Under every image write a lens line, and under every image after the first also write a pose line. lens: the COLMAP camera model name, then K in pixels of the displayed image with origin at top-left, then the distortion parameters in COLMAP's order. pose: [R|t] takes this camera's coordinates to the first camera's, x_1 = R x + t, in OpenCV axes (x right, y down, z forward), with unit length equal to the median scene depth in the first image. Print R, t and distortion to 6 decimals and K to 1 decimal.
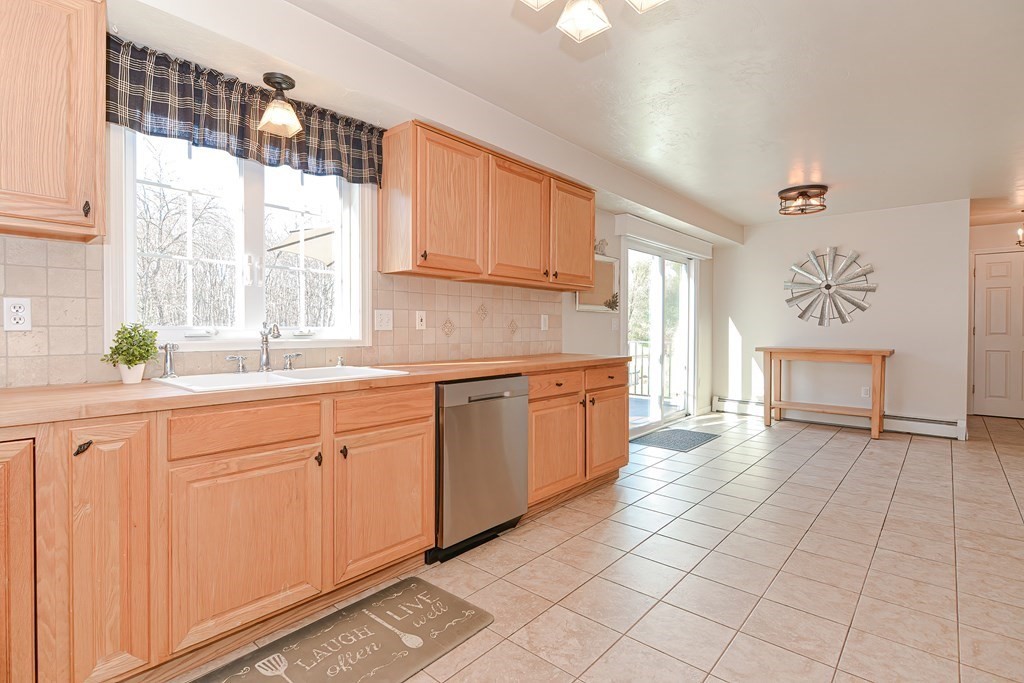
lens RADIAL K [[503.2, 0, 509.5], [0, 503.2, 336.9], [0, 0, 1]] dist [-0.003164, -0.000659]
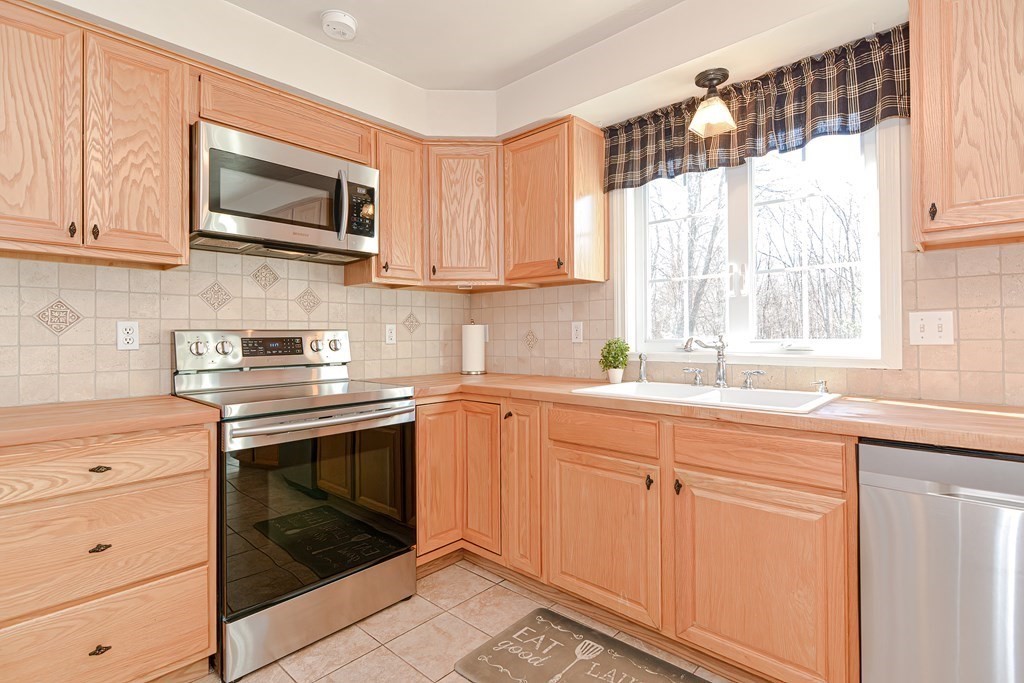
lens RADIAL K [[503.2, 0, 512.9], [0, 503.2, 332.7], [0, 0, 1]] dist [-0.003164, -0.000659]
pose [[-0.051872, -0.008588, -0.998617, 0.568138], [-0.011378, 0.999903, -0.008008, -0.025517], [0.998589, 0.010947, -0.051965, 0.785919]]
